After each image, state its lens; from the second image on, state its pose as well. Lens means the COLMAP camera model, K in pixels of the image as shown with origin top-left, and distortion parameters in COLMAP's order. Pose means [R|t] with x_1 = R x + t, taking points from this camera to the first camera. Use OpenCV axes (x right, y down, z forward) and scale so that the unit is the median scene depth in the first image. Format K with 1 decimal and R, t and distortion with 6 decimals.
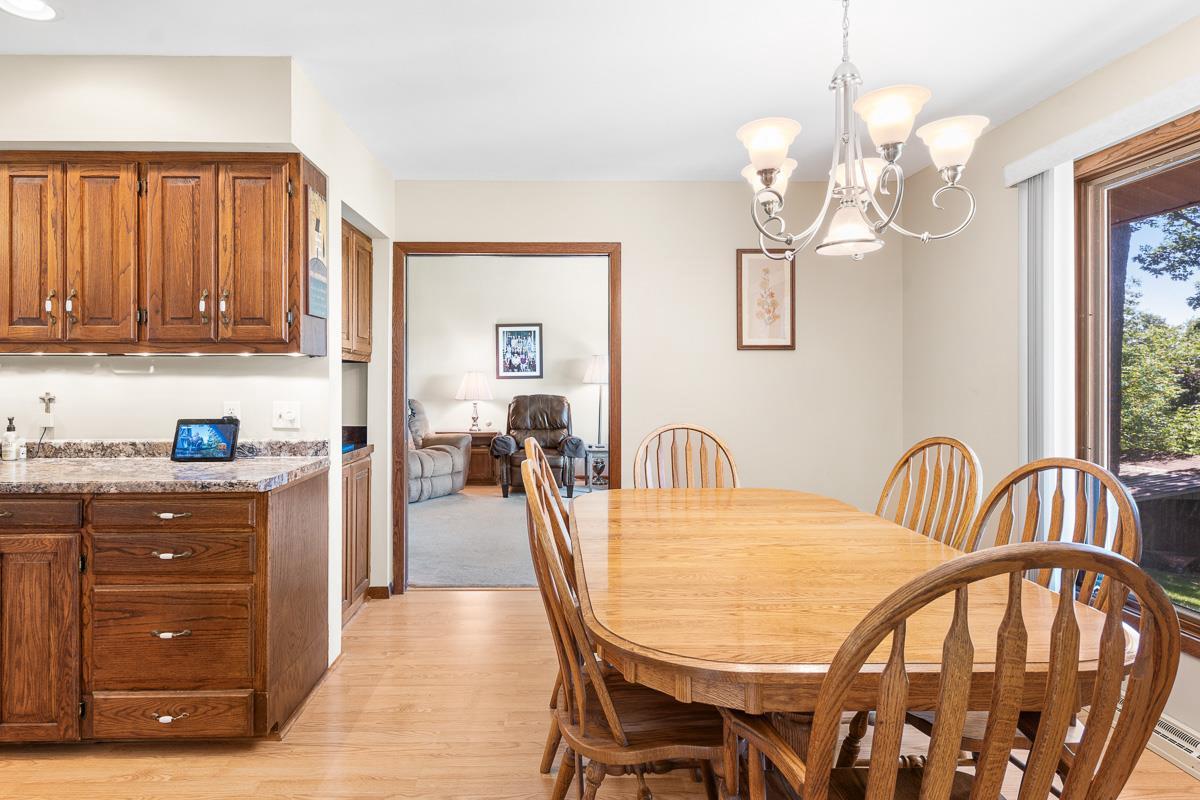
lens RADIAL K [[653.1, 0, 573.5], [0, 653.1, 380.8], [0, 0, 1]] dist [0.003150, 0.000364]
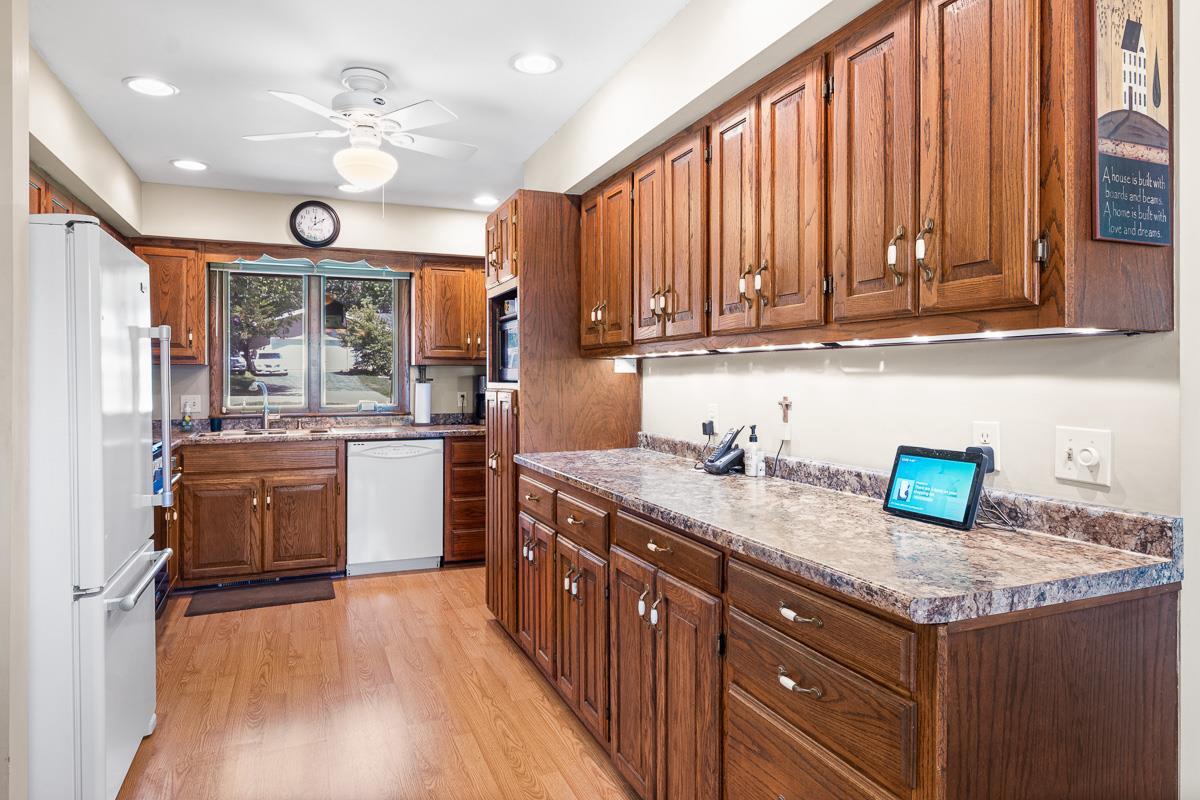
lens RADIAL K [[723.6, 0, 598.7], [0, 723.6, 375.7], [0, 0, 1]] dist [0.005492, 0.000685]
pose [[0.344018, -0.000285, -0.938963, -0.057774], [-0.001998, 0.999997, -0.001036, -0.006921], [0.938961, 0.002233, 0.344017, 0.530790]]
